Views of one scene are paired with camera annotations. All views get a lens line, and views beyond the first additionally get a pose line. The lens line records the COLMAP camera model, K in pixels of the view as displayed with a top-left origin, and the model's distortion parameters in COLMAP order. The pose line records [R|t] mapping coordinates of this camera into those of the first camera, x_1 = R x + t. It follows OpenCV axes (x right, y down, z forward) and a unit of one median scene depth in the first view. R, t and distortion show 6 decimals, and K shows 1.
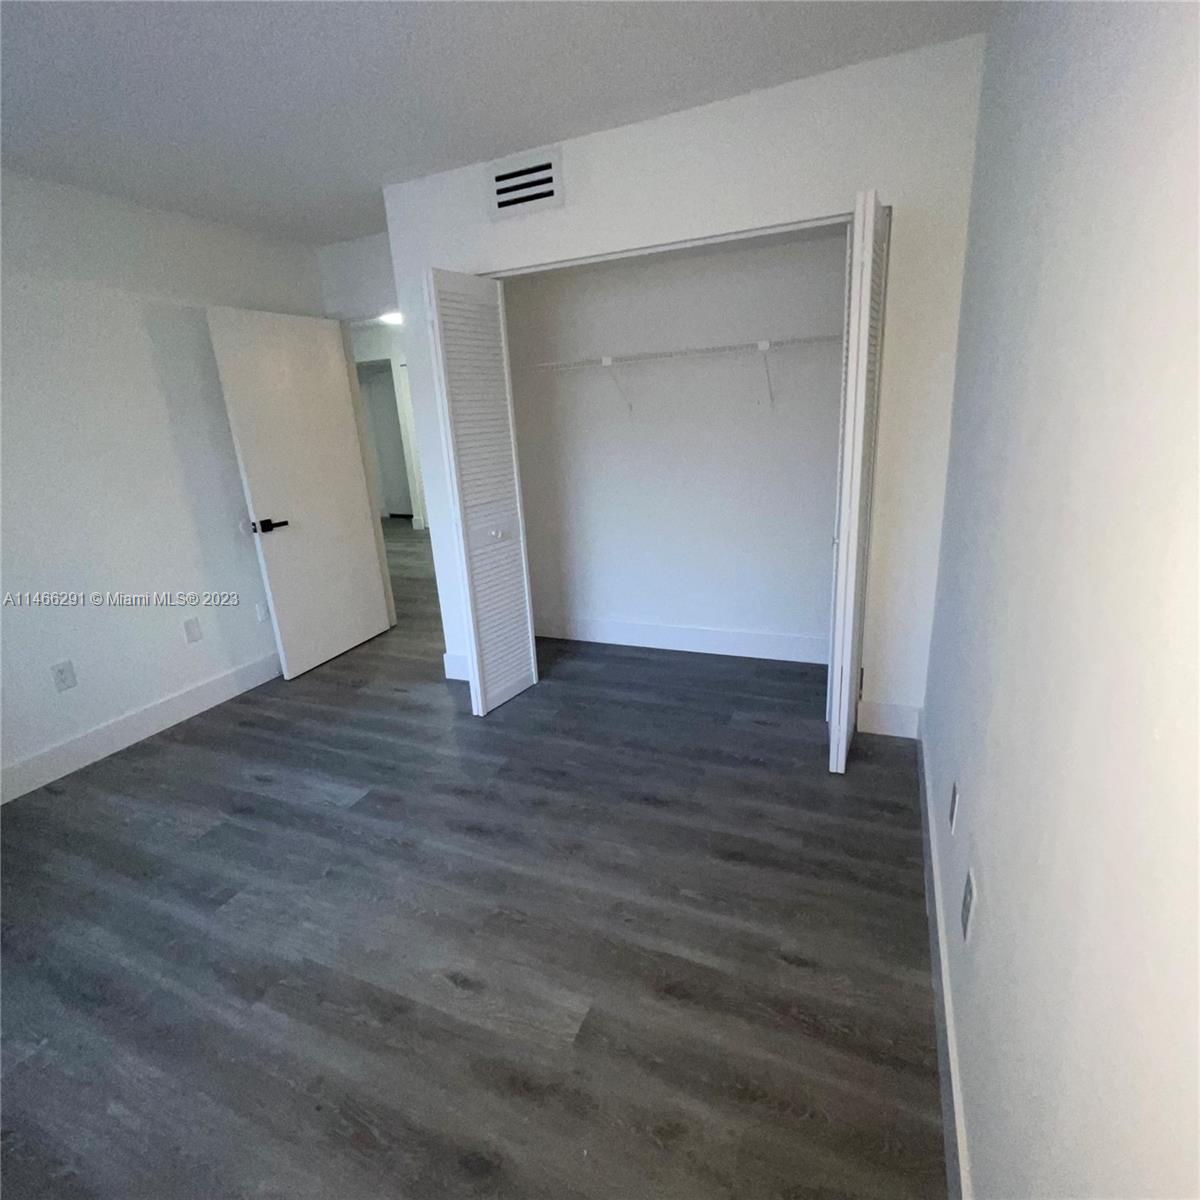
lens RADIAL K [[659.3, 0, 605.9], [0, 659.3, 599.1], [0, 0, 1]] dist [0.018047, 0.000731]
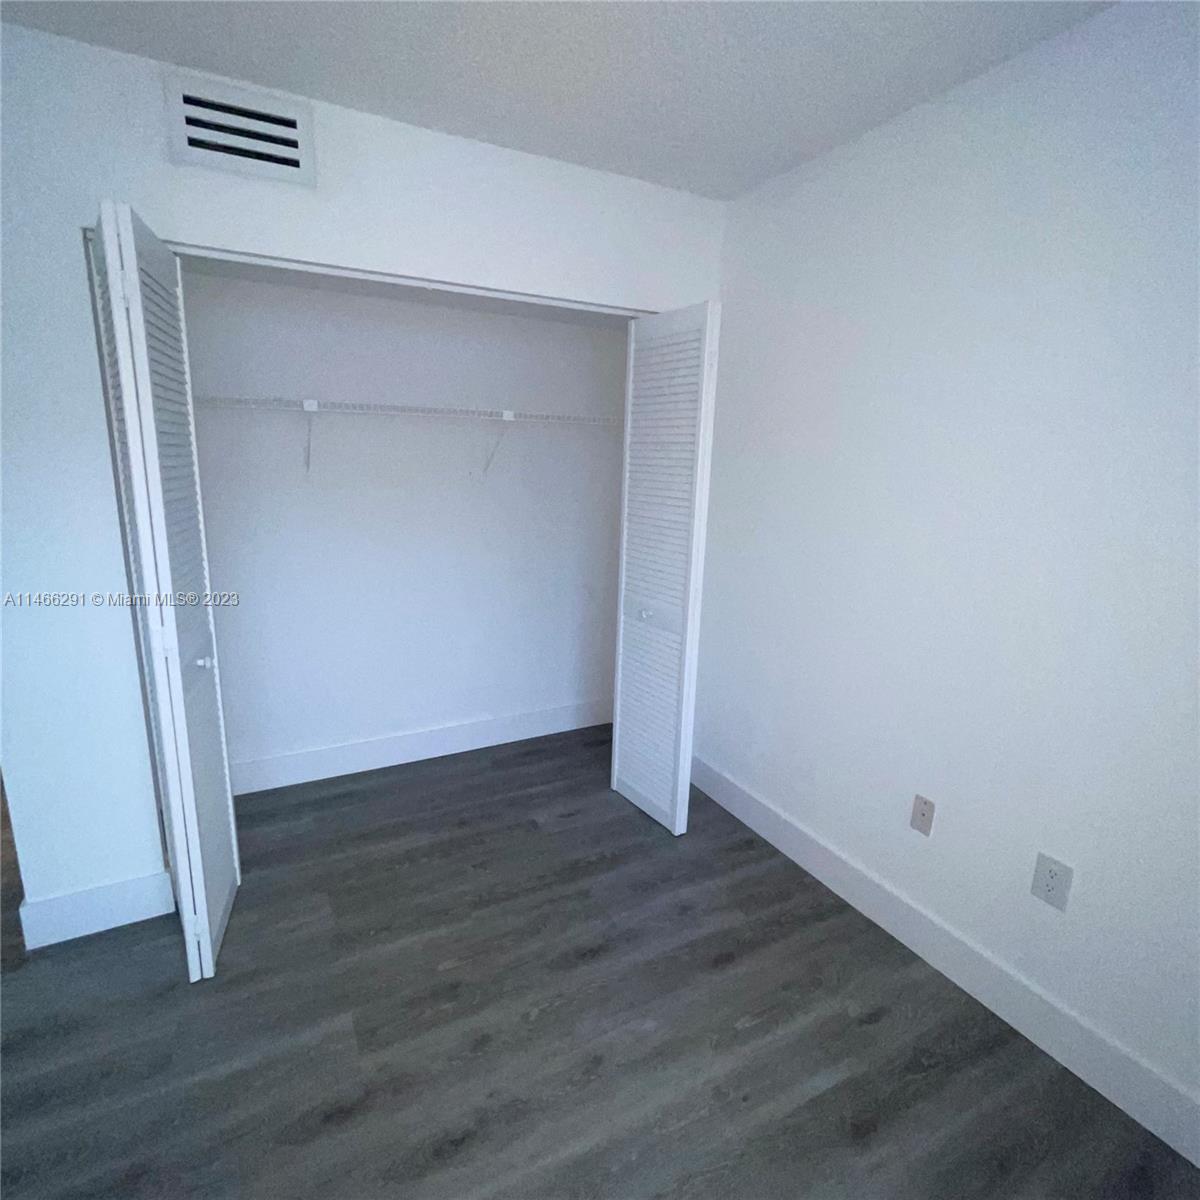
lens RADIAL K [[659.3, 0, 603.5], [0, 659.3, 599.3], [0, 0, 1]] dist [0.018047, 0.000731]
pose [[0.614650, -0.097008, 0.782812, -0.487001], [0.159949, 0.987120, -0.003263, -0.114645], [-0.772413, 0.127216, 0.622249, 0.391831]]
